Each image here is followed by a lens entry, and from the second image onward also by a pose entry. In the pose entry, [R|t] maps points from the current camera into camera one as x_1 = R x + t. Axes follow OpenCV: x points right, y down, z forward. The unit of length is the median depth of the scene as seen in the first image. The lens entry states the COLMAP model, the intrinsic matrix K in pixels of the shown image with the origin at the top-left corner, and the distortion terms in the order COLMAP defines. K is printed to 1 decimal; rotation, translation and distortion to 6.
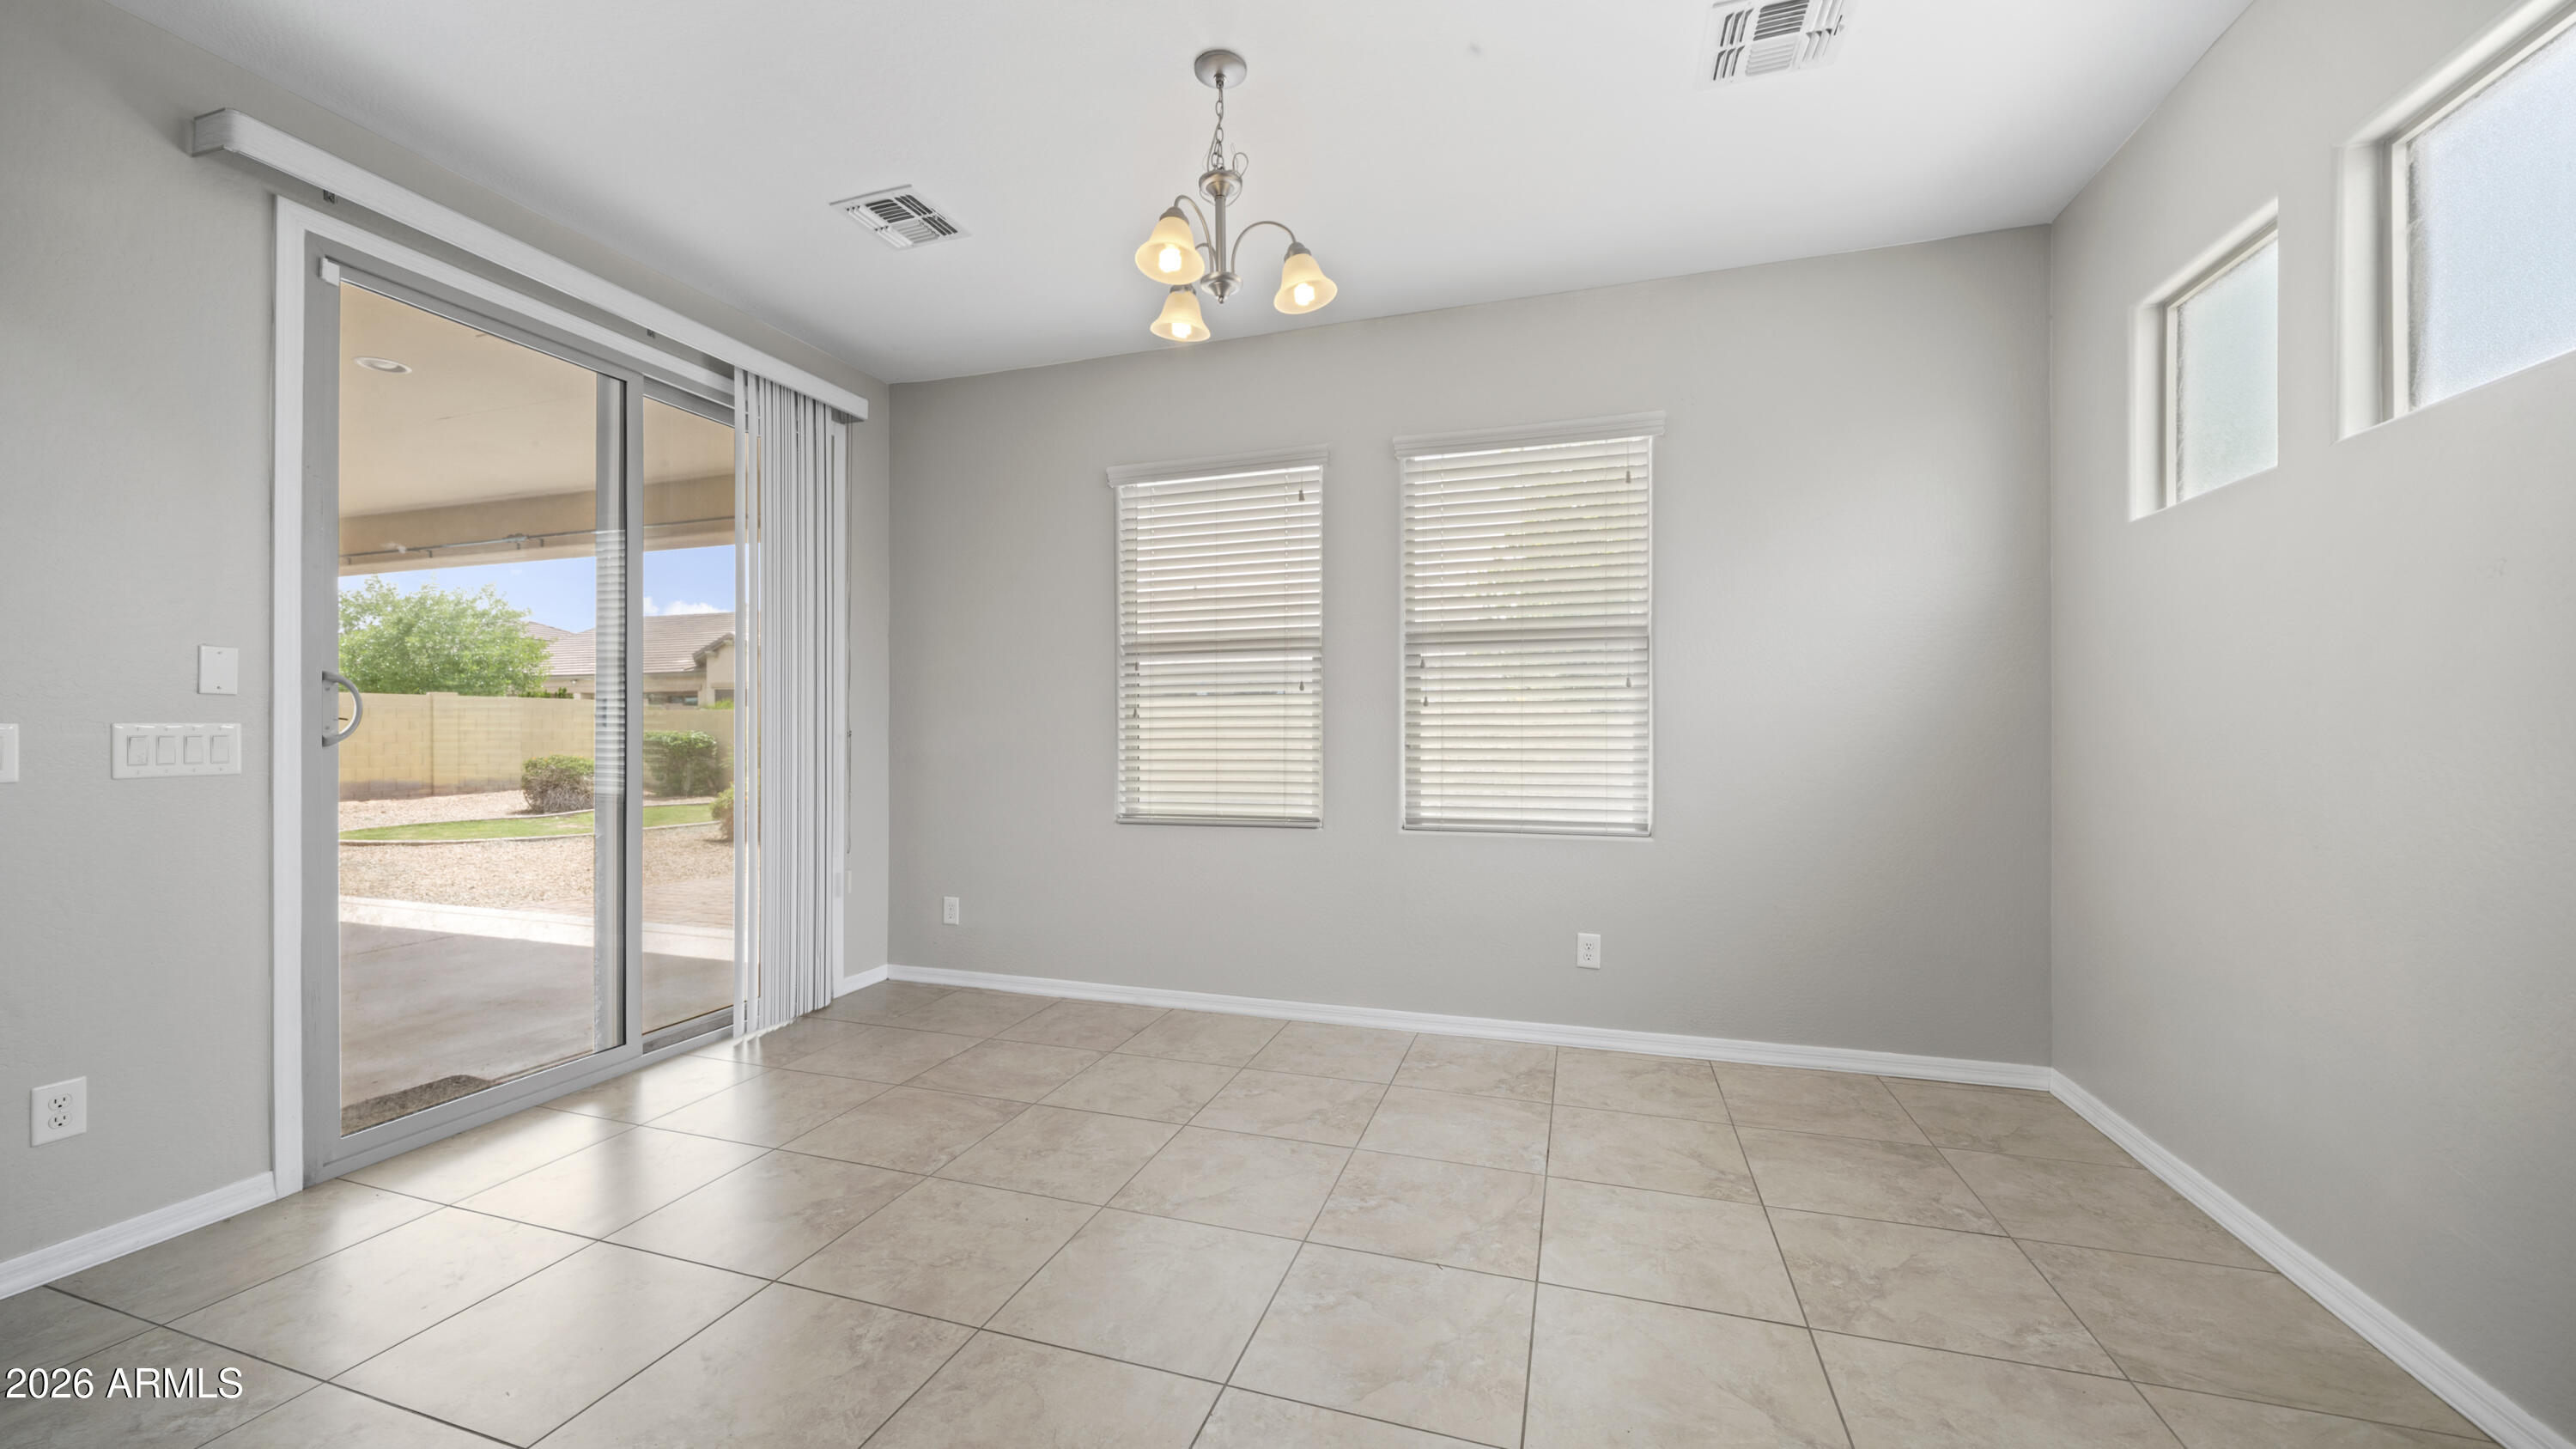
lens RADIAL K [[980.0, 0, 1273.6], [0, 980.0, 725.0], [0, 0, 1]] dist [-0.002038, -0.000032]
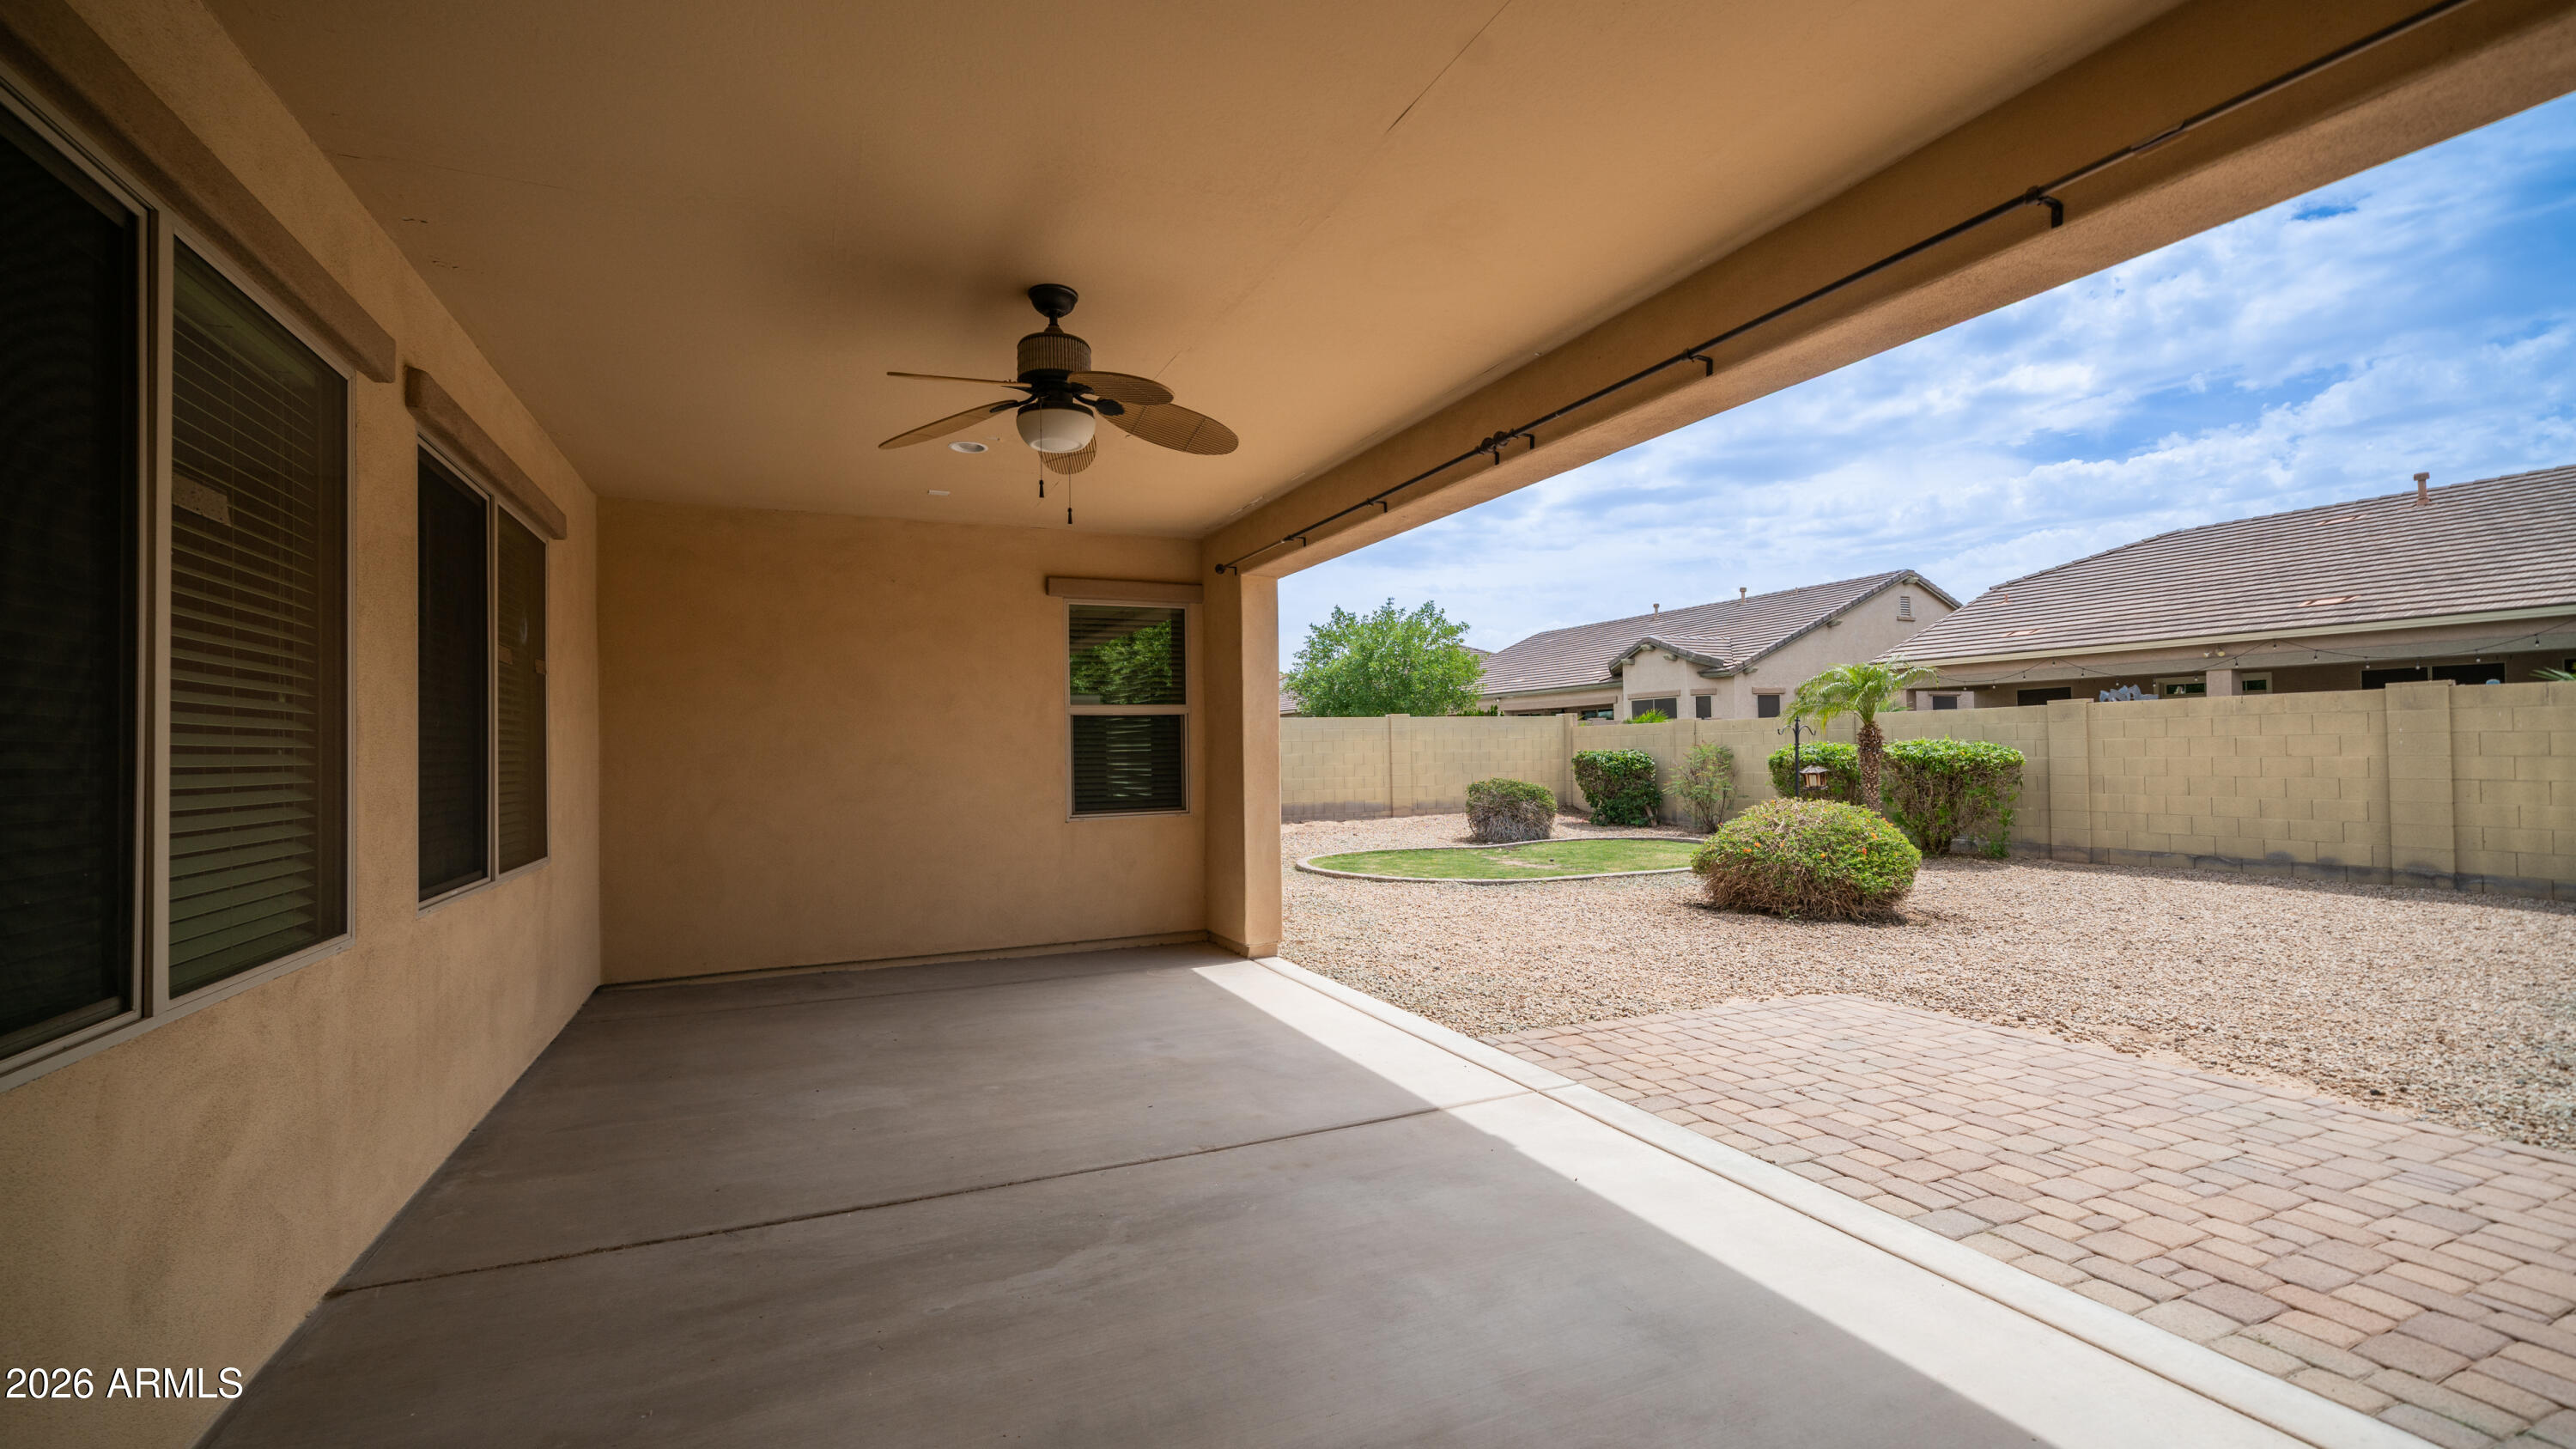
lens RADIAL K [[1029.9, 0, 1240.5], [0, 1029.9, 744.1], [0, 0, 1]] dist [0.004278, -0.000034]
pose [[0.656605, -0.015793, -0.754070, -0.157446], [0.020268, 0.999789, -0.003292, -0.002448], [0.753963, -0.013122, 0.656786, 0.182587]]
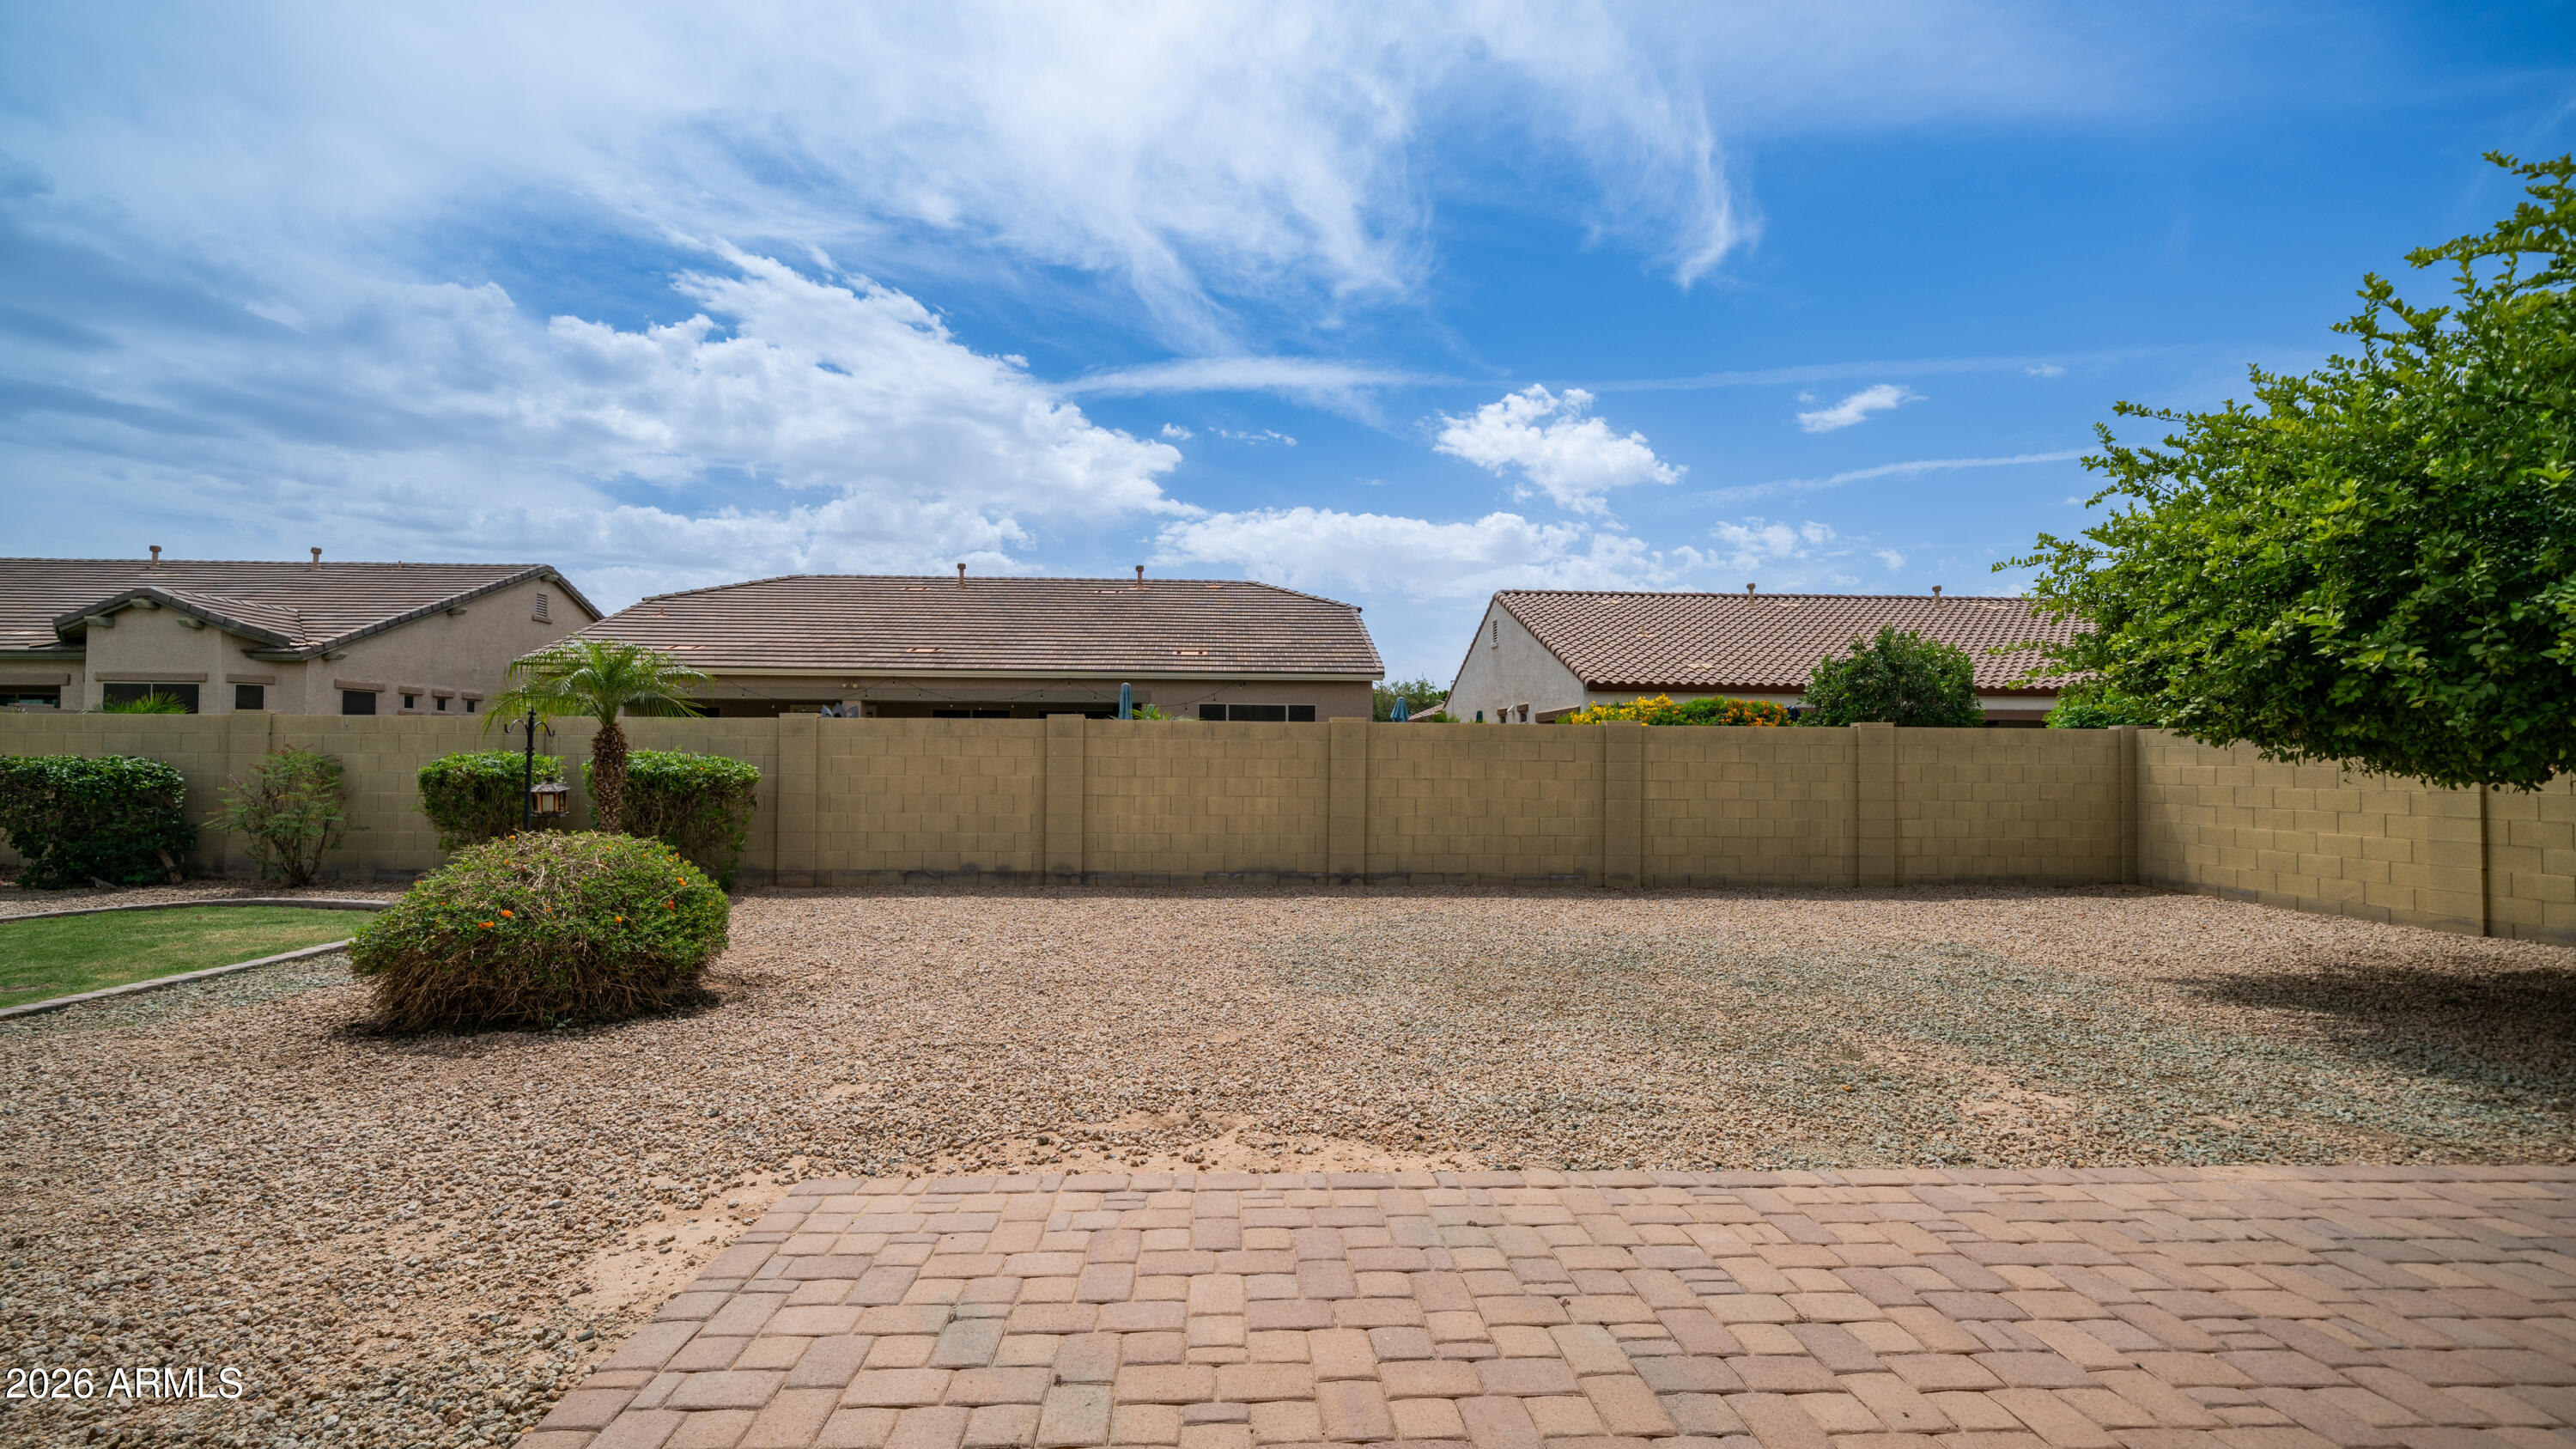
lens RADIAL K [[1029.9, 0, 1240.5], [0, 1029.9, 744.1], [0, 0, 1]] dist [0.004278, -0.000034]
pose [[0.935164, 0.016048, 0.353850, -0.269991], [-0.010615, 0.999794, -0.017290, 0.003453], [-0.354055, 0.012412, 0.935142, 0.333210]]
